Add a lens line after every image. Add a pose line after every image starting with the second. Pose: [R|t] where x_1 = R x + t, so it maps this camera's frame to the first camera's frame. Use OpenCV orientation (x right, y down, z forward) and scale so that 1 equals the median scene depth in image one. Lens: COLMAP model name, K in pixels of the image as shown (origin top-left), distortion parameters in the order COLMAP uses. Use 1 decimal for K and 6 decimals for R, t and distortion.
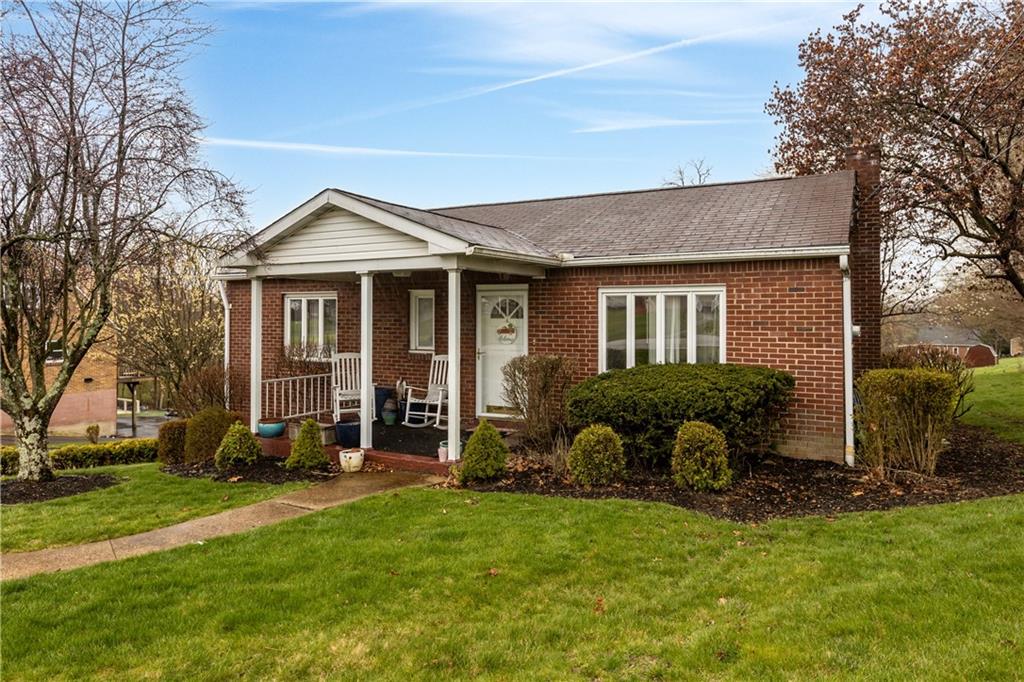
lens RADIAL K [[615.6, 0, 538.4], [0, 615.6, 309.0], [0, 0, 1]] dist [0.002542, 0.000081]
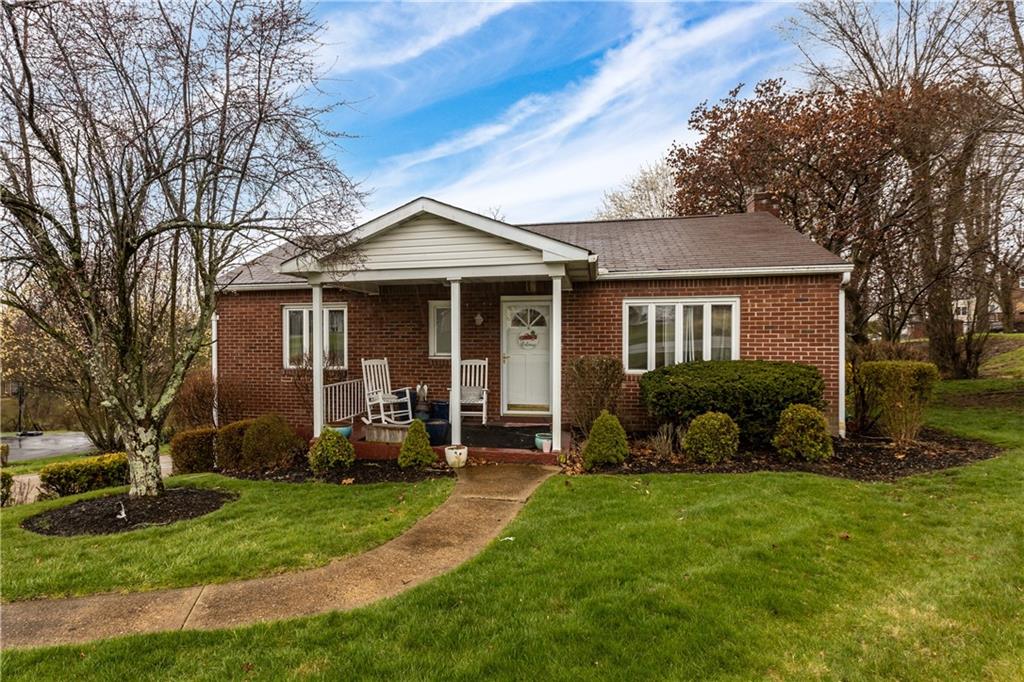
lens RADIAL K [[518.3, 0, 510.5], [0, 518.3, 340.3], [0, 0, 1]] dist [0.000062, 0.000380]
pose [[0.972753, -0.006964, 0.231740, -0.387273], [0.001645, 0.999731, 0.023136, 0.024230], [-0.231839, -0.022125, 0.972502, 0.109180]]
